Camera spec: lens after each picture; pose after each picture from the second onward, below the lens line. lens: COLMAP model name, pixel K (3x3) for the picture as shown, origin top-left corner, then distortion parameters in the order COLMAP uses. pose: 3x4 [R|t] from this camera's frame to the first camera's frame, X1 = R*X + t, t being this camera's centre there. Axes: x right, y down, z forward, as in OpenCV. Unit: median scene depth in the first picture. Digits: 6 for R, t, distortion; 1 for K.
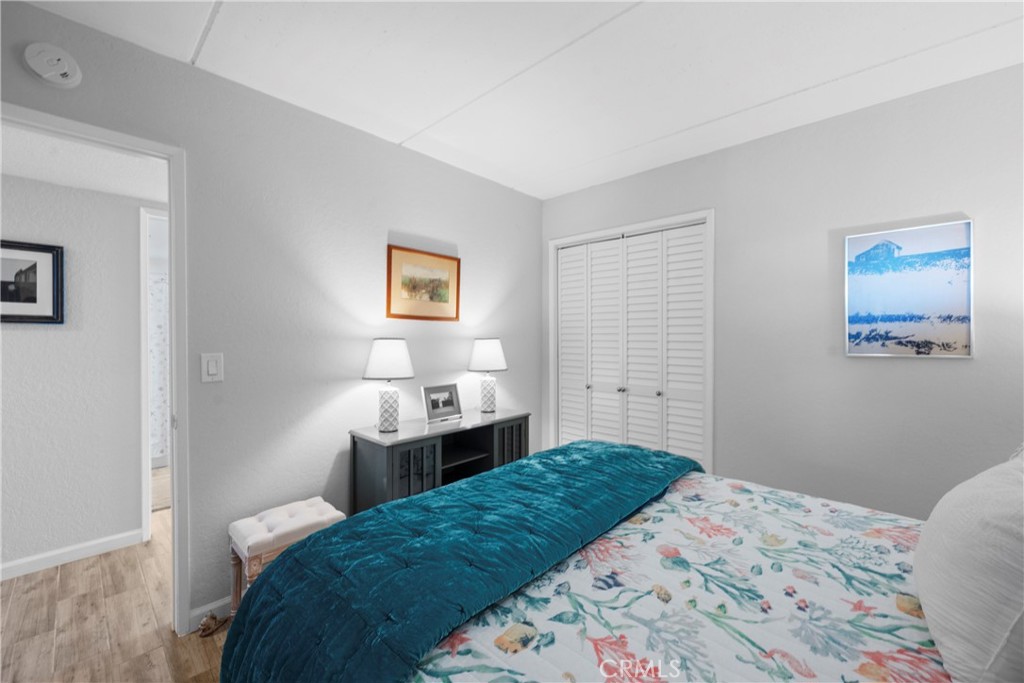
lens RADIAL K [[403.3, 0, 509.9], [0, 403.3, 339.5], [0, 0, 1]] dist [0.000515, 0.000246]
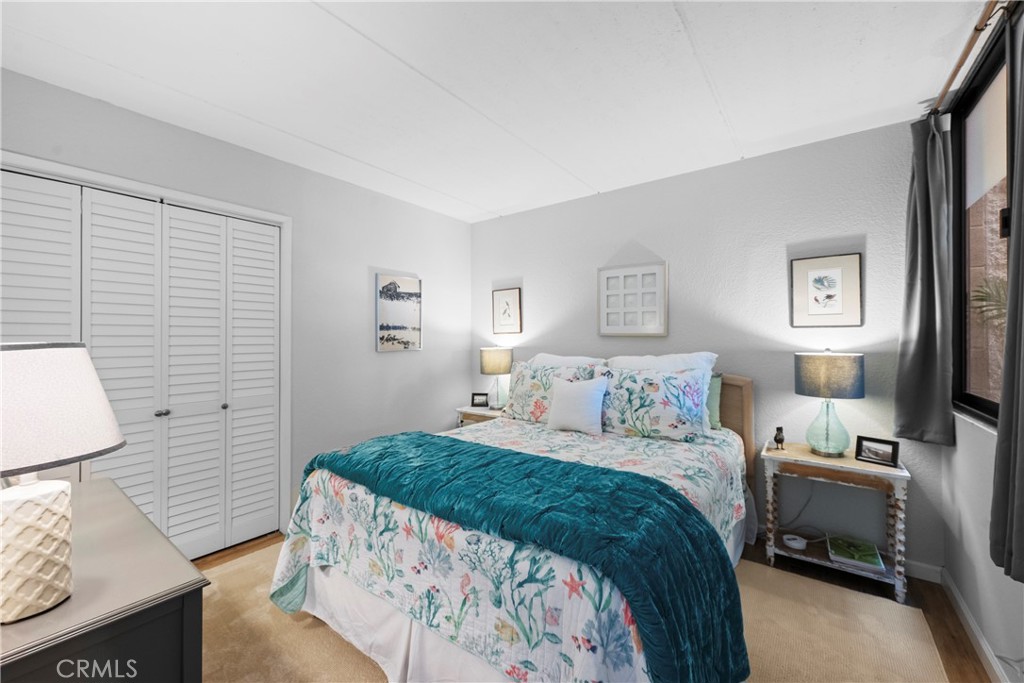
lens RADIAL K [[403.3, 0, 509.9], [0, 403.3, 339.5], [0, 0, 1]] dist [0.000515, 0.000246]
pose [[-0.104633, -0.007540, 0.994482, -0.770672], [0.008062, 0.999932, 0.008429, -0.013546], [-0.994478, 0.008899, -0.104565, 0.694819]]
